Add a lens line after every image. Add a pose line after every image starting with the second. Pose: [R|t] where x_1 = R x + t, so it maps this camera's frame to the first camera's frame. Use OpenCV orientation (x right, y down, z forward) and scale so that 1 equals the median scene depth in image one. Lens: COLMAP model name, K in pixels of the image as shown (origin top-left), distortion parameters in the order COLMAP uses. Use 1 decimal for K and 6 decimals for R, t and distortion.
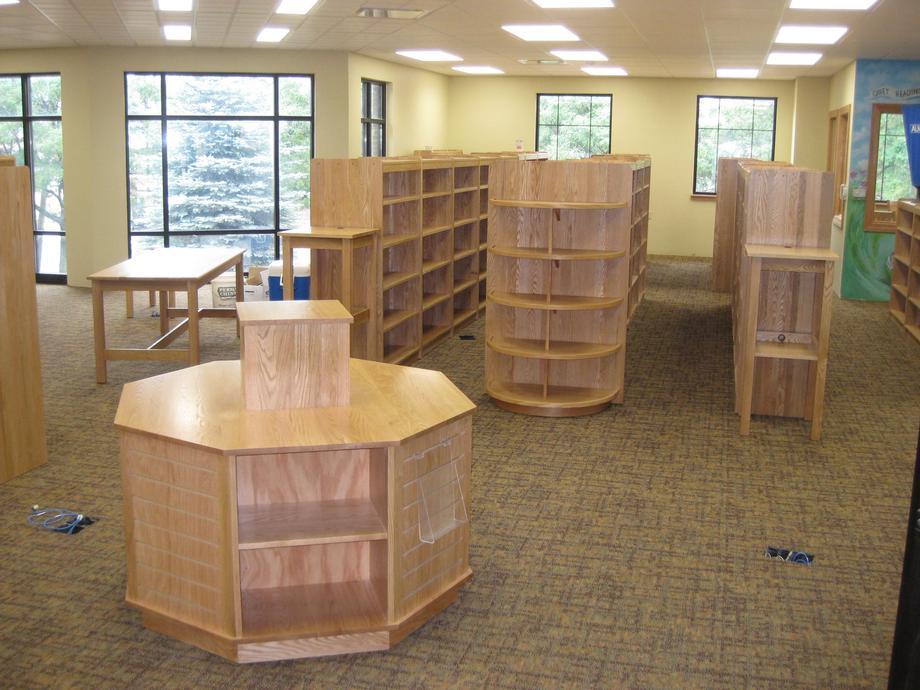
lens RADIAL K [[1013.1, 0, 460.0], [0, 1013.1, 345.0], [0, 0, 1]] dist [-0.196509, 0.154247]
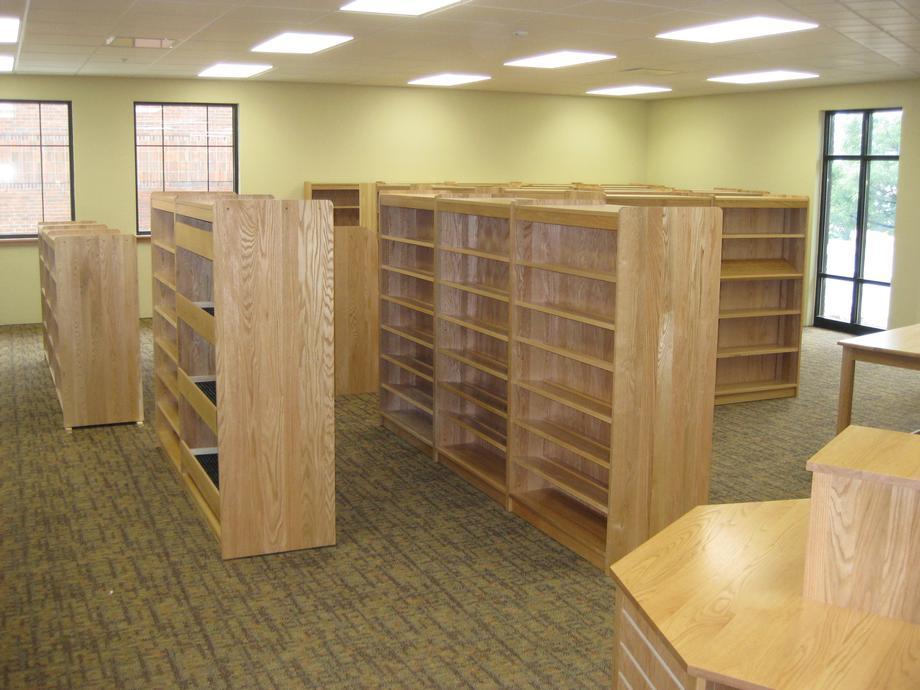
lens RADIAL K [[1013.1, 0, 460.0], [0, 1013.1, 345.0], [0, 0, 1]] dist [-0.196509, 0.154247]
pose [[0.644002, 0.118189, -0.755839, 0.032360], [-0.149873, 0.988341, 0.026848, -0.024650], [0.750199, 0.095989, 0.654207, 0.124254]]
